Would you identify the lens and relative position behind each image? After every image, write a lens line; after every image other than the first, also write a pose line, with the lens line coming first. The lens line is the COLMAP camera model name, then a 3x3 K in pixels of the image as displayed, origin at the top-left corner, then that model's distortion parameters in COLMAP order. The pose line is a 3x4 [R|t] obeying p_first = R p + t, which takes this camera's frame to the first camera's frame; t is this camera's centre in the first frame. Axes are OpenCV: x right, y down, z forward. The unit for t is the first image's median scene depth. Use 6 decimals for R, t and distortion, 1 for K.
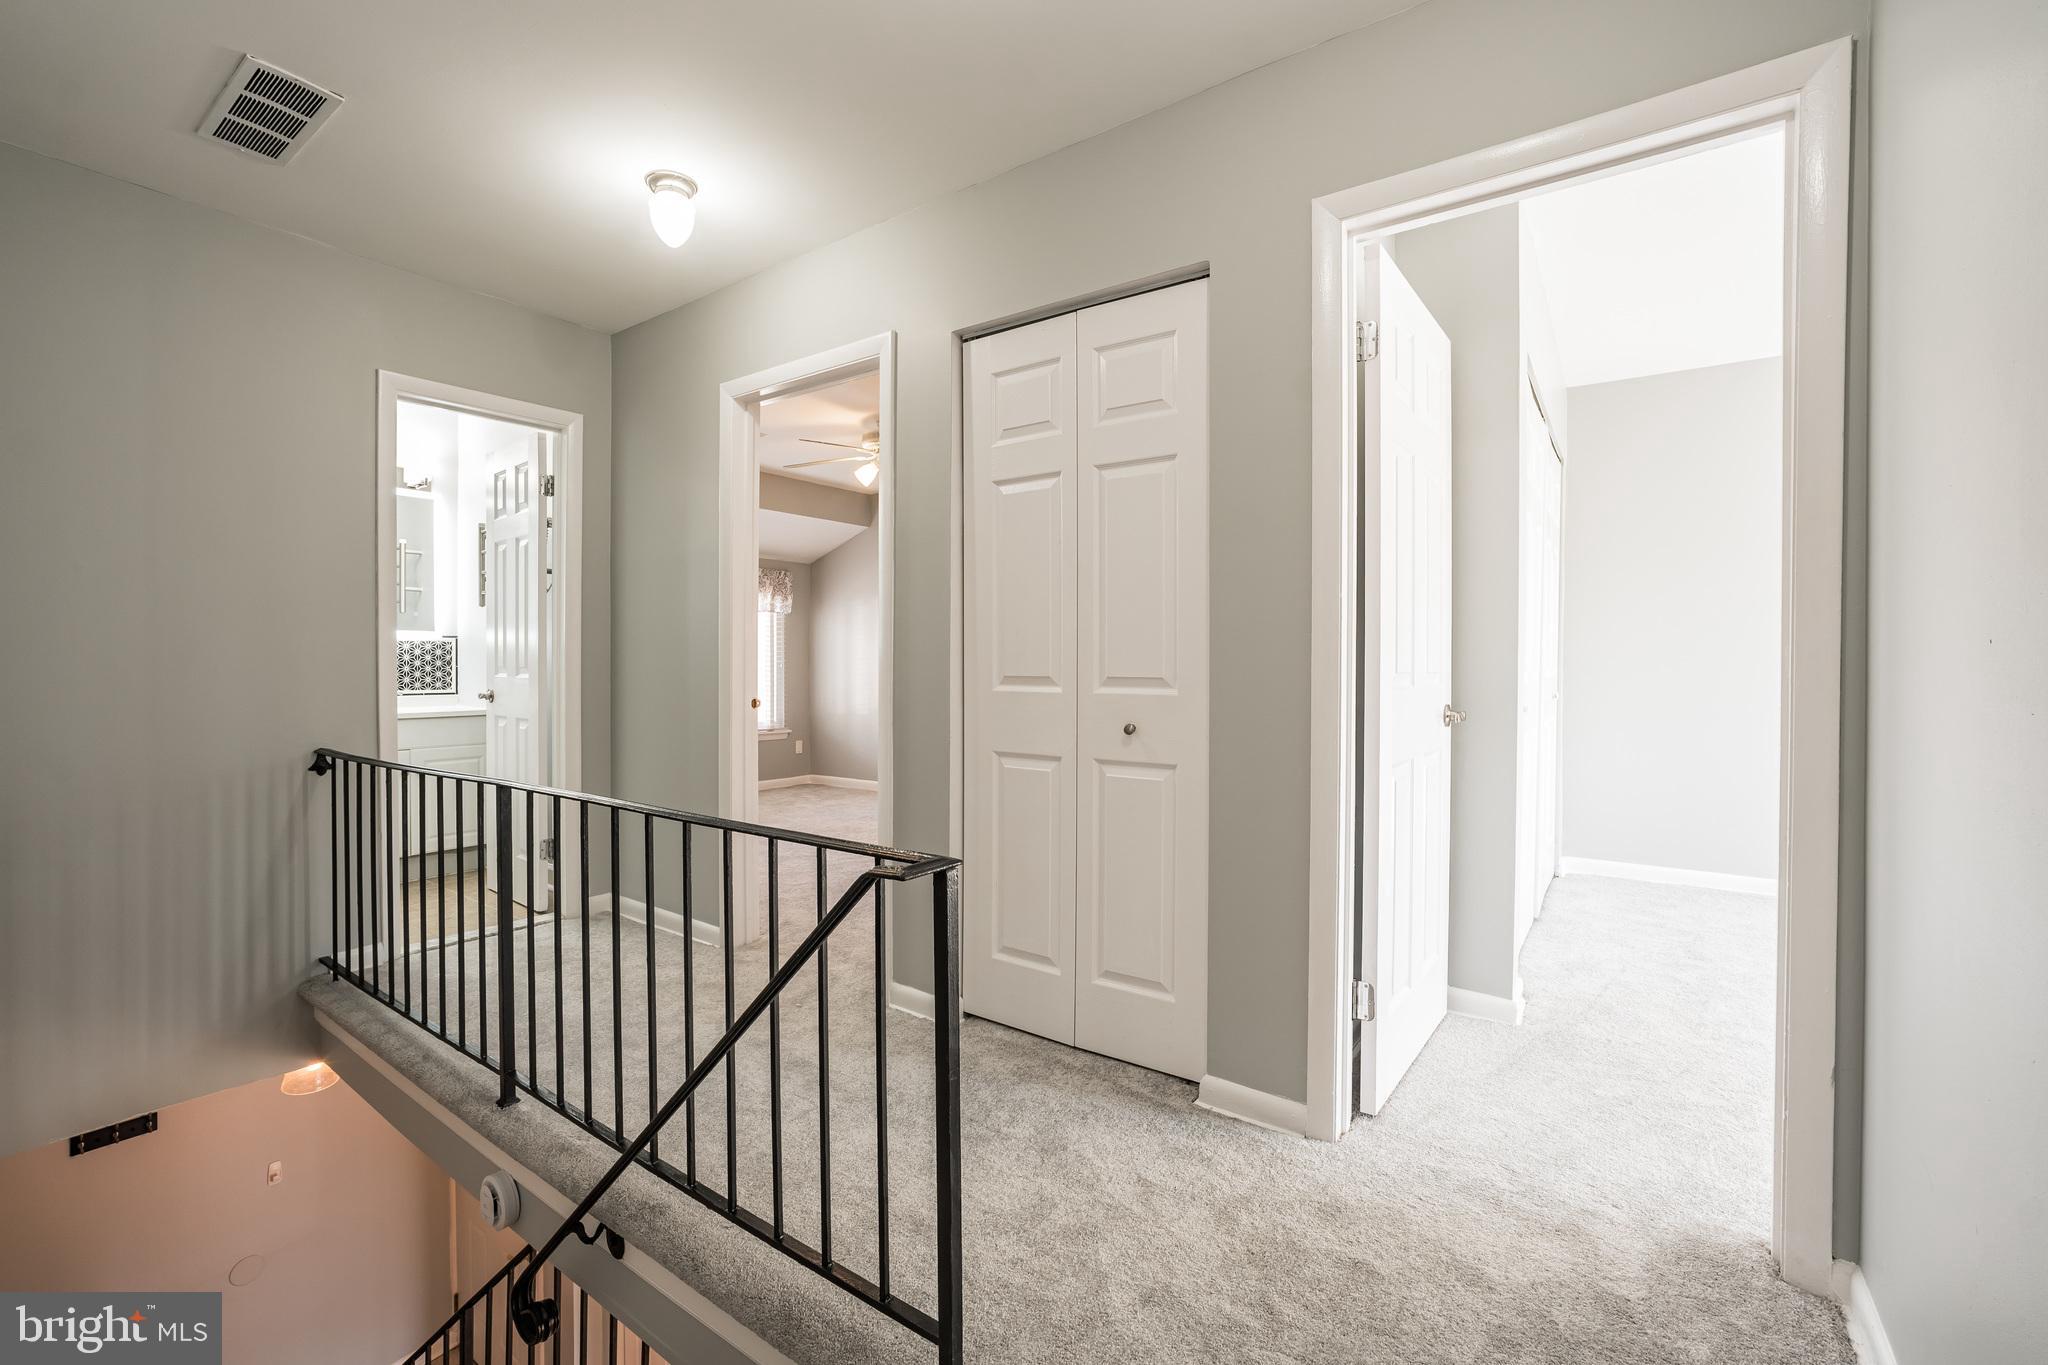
lens RADIAL K [[875.7, 0, 1076.8], [0, 875.7, 686.8], [0, 0, 1]] dist [-0.002646, -0.000566]
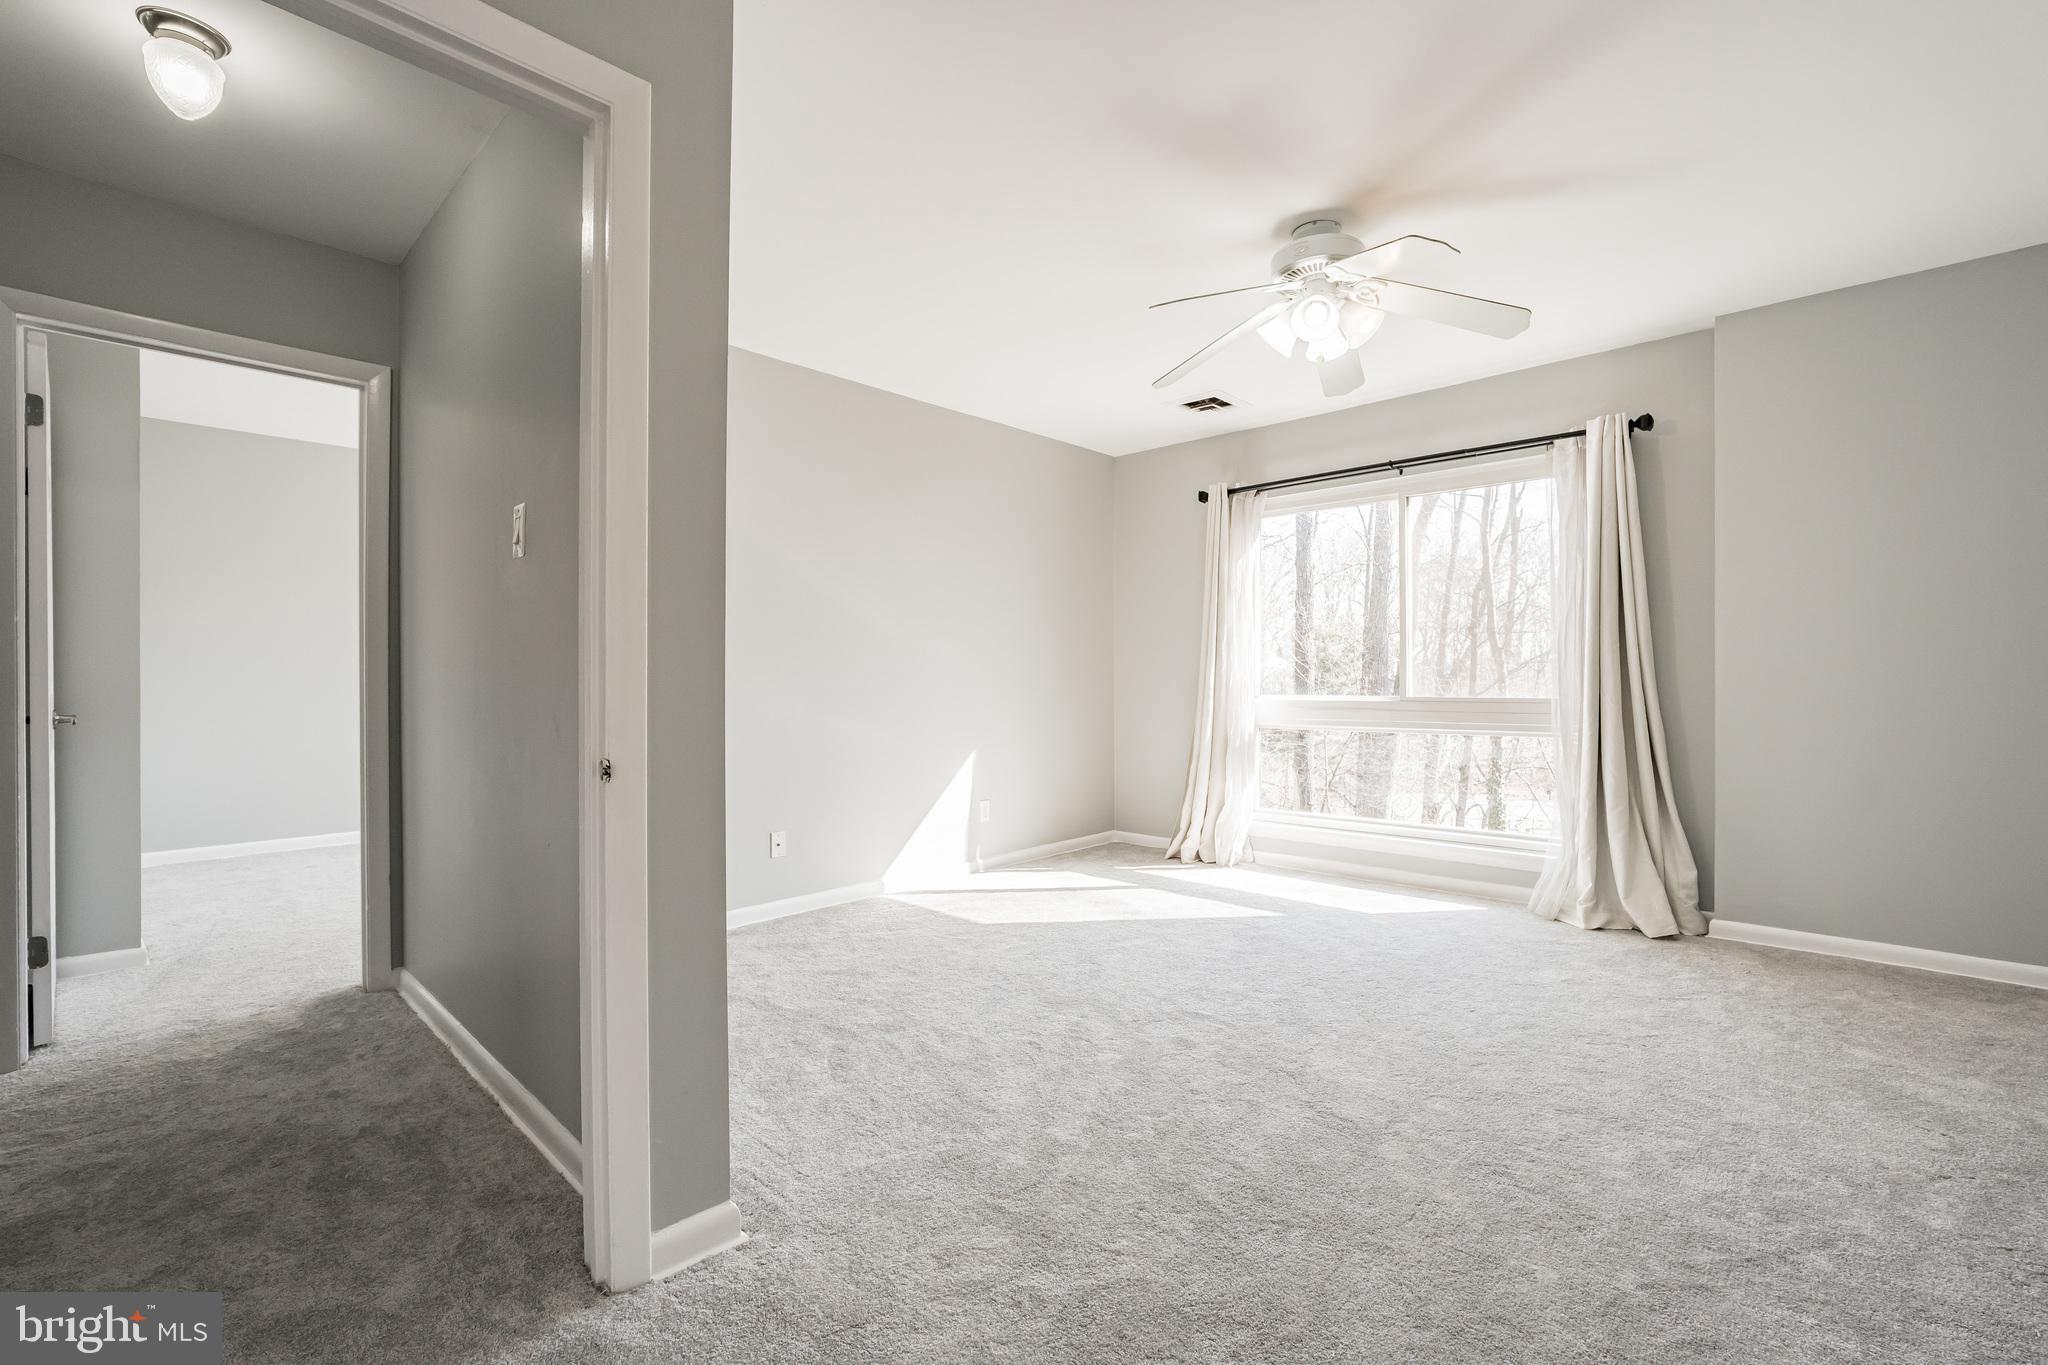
lens RADIAL K [[865.4, 0, 1024.2], [0, 865.4, 677.2], [0, 0, 1]] dist [-0.029358, 0.008387]
pose [[0.167670, 0.007246, 0.985817, -0.622405], [0.014398, 0.999848, -0.009798, -0.004003], [-0.985738, 0.015837, 0.167540, -0.588369]]
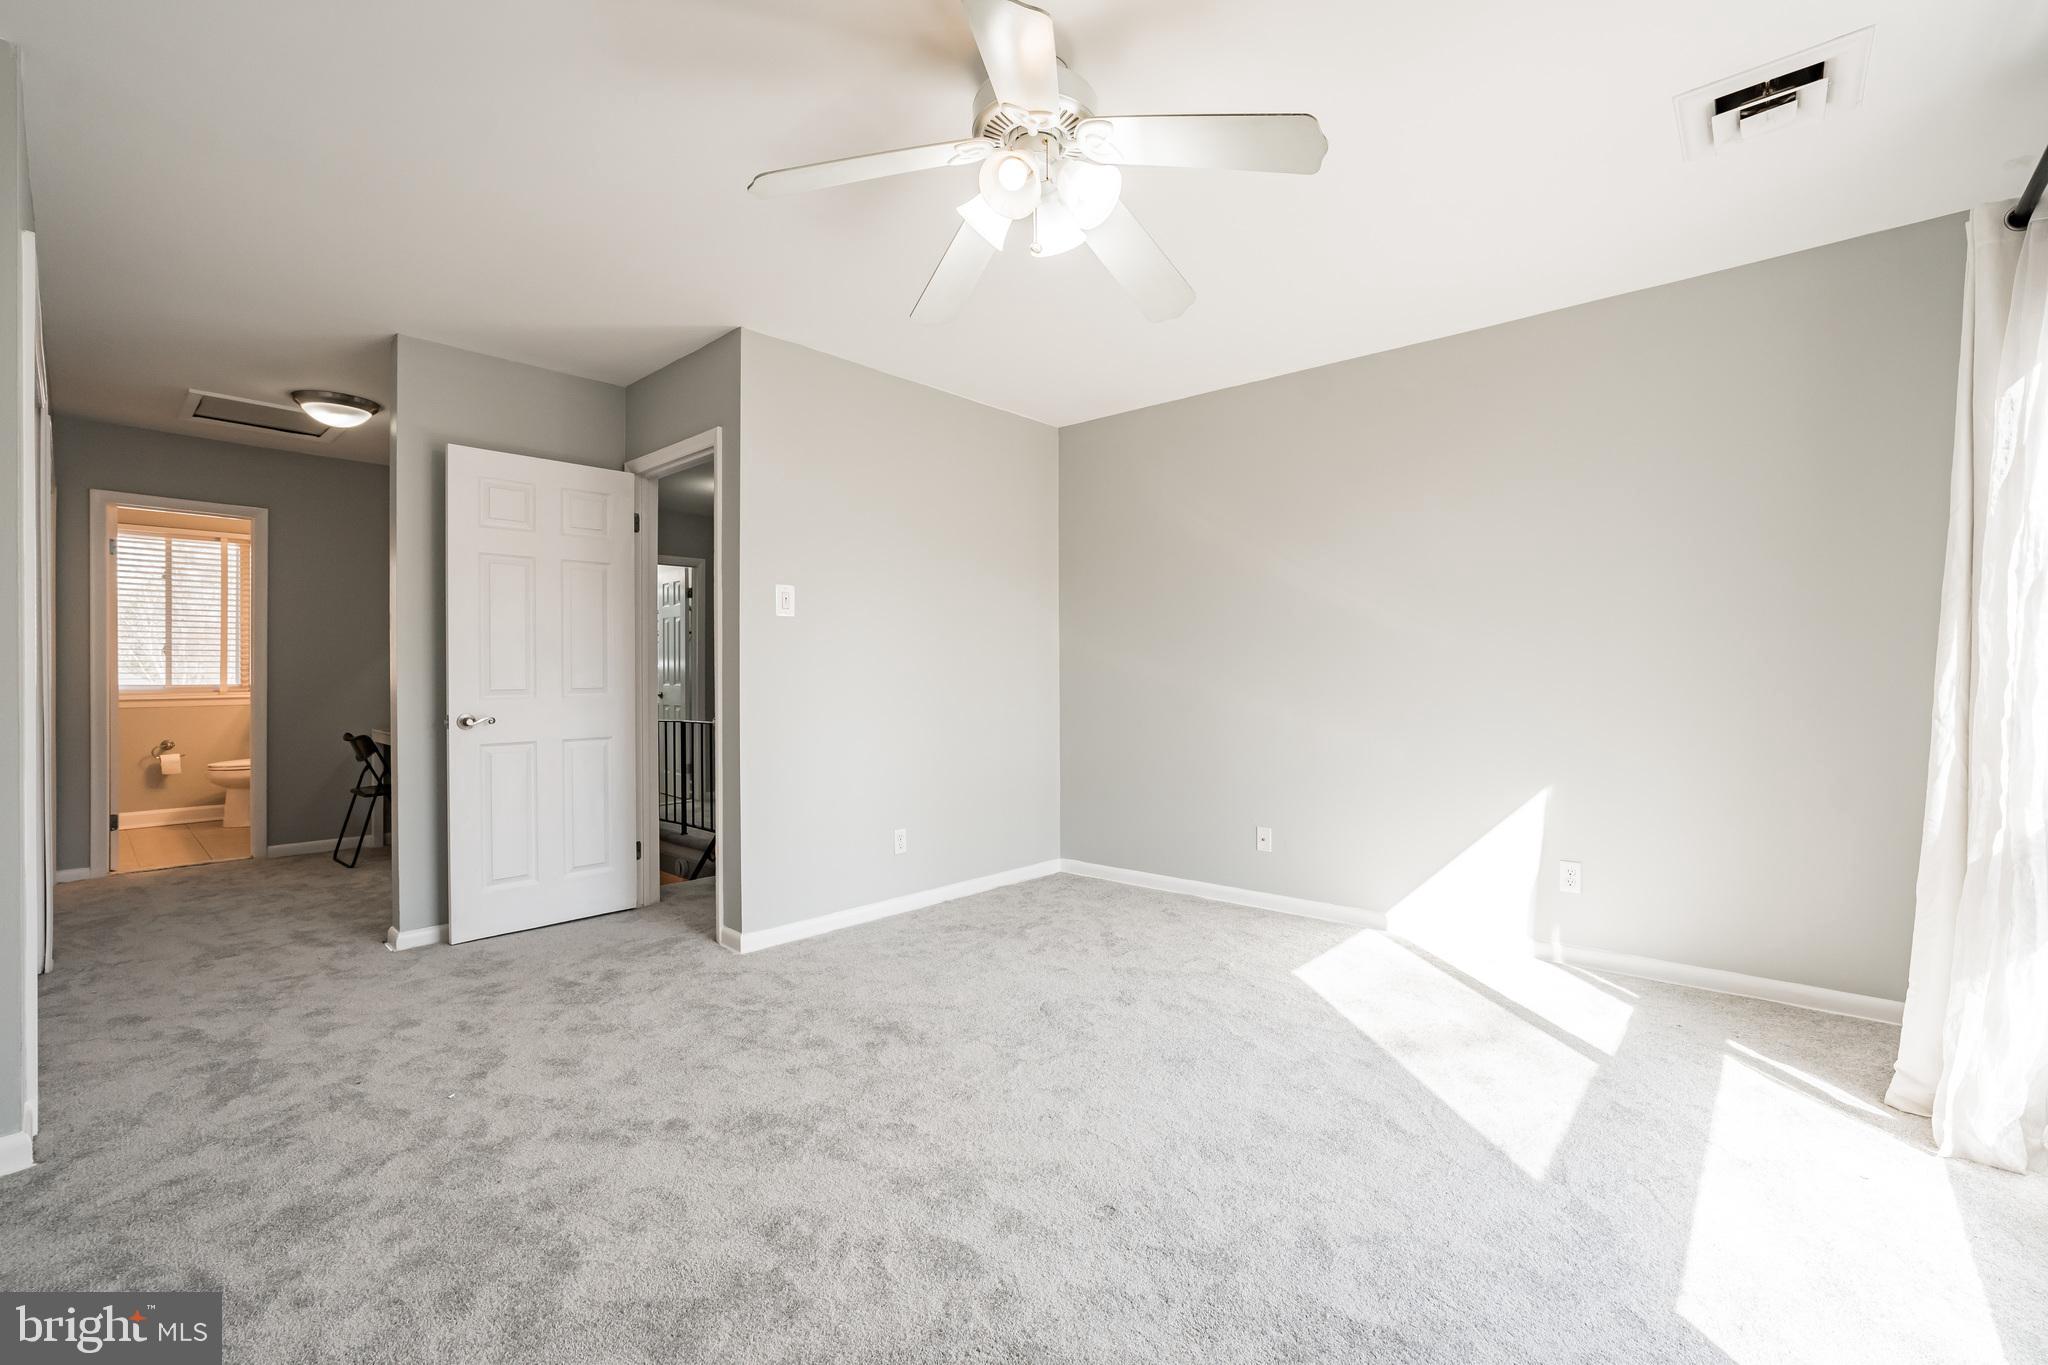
lens RADIAL K [[865.4, 0, 1024.2], [0, 865.4, 677.2], [0, 0, 1]] dist [-0.029358, 0.008387]
pose [[0.990816, 0.001986, -0.135203, 0.903956], [-0.003033, 0.999967, -0.007540, -0.018468], [0.135183, 0.007880, 0.990789, -1.789574]]
